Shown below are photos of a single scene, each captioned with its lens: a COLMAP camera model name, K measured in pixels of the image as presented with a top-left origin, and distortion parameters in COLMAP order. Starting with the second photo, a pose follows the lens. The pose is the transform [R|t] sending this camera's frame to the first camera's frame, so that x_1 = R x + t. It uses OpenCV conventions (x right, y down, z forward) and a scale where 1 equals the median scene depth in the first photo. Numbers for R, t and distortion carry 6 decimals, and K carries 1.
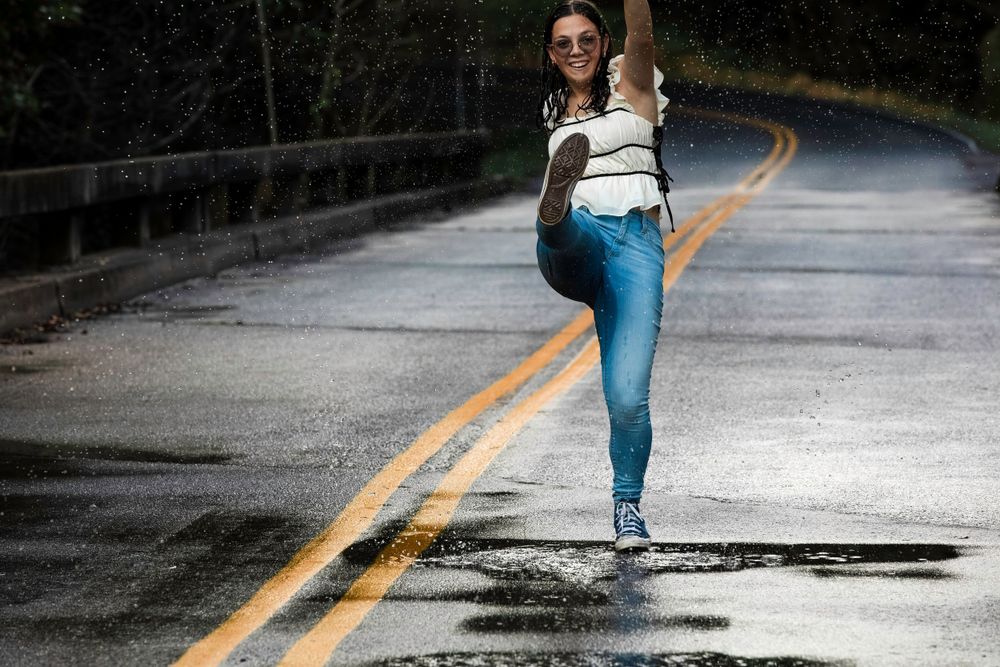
lens RADIAL K [[5773.8, 0, 499.8], [0, 5773.8, 335.4], [0, 0, 1]] dist [2.126284, 0.000000]
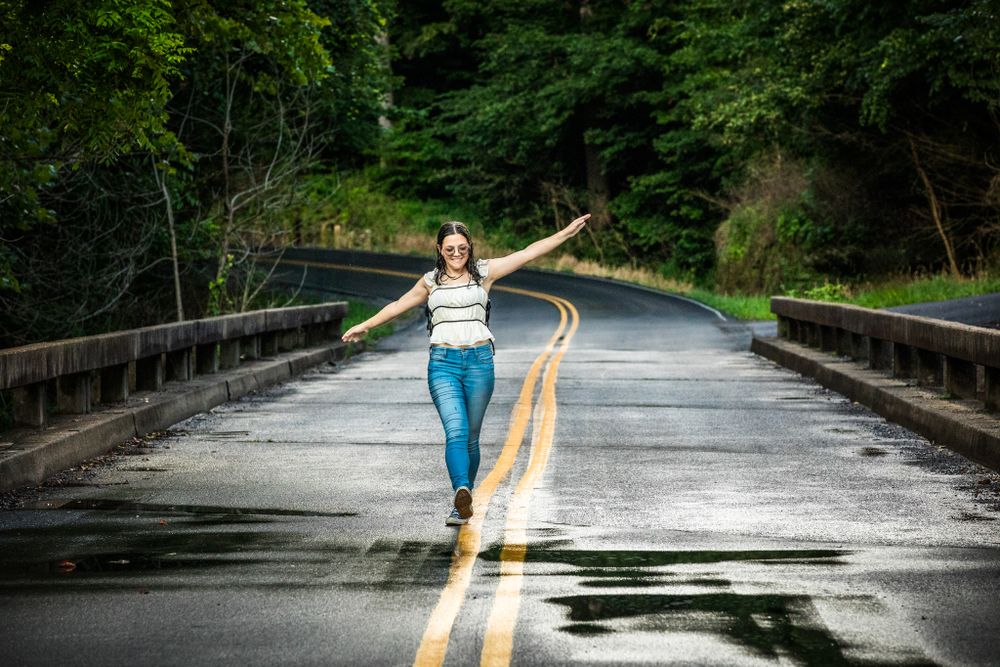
lens RADIAL K [[4885.1, 0, 500.2], [0, 4885.1, 333.2], [0, 0, 1]] dist [0.573520, 0.000000]
pose [[0.999259, -0.003808, 0.038307, -0.023574], [0.004906, 0.999578, -0.028615, 0.004172], [-0.038182, 0.028782, 0.998856, -0.133649]]
